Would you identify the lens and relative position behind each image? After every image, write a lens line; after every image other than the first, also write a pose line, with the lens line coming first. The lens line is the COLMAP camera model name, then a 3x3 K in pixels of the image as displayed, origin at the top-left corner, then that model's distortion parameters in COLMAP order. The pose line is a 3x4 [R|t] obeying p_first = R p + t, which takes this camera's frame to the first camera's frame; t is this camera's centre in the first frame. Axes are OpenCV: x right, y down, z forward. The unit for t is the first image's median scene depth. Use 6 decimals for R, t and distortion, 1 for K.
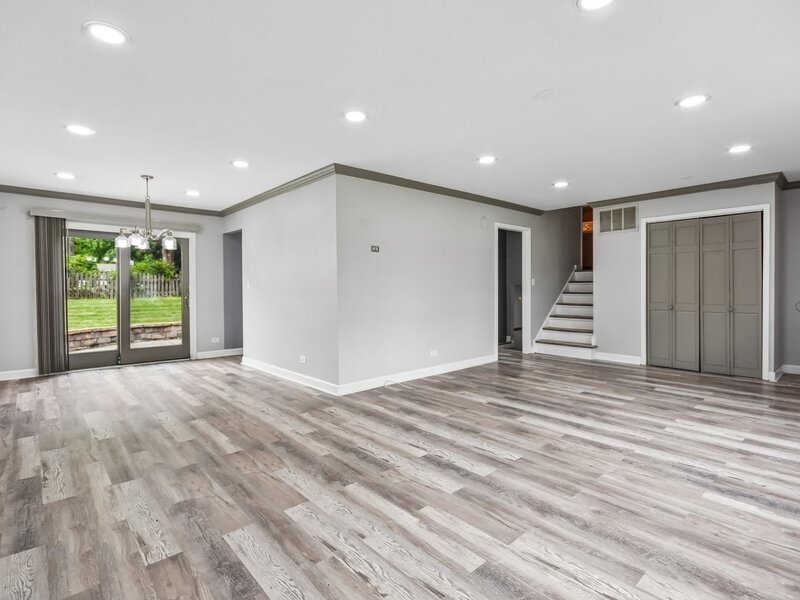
lens RADIAL K [[406.1, 0, 401.4], [0, 406.1, 290.9], [0, 0, 1]] dist [0.004046, -0.000595]
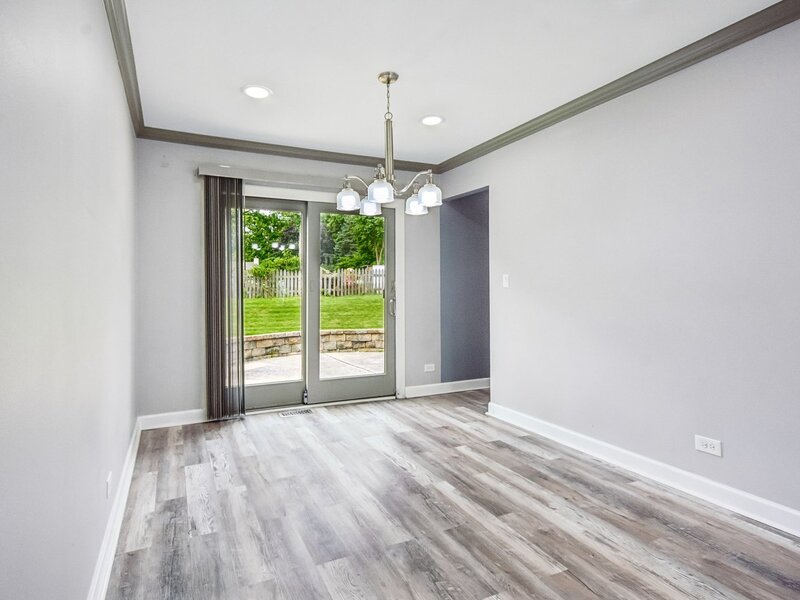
lens RADIAL K [[458.8, 0, 399.2], [0, 458.8, 285.4], [0, 0, 1]] dist [-0.000704, 0.000834]
pose [[0.959438, -0.004346, -0.281885, -0.370094], [0.001766, 0.999954, -0.009404, -0.002866], [0.281913, 0.008524, 0.959402, 0.362329]]
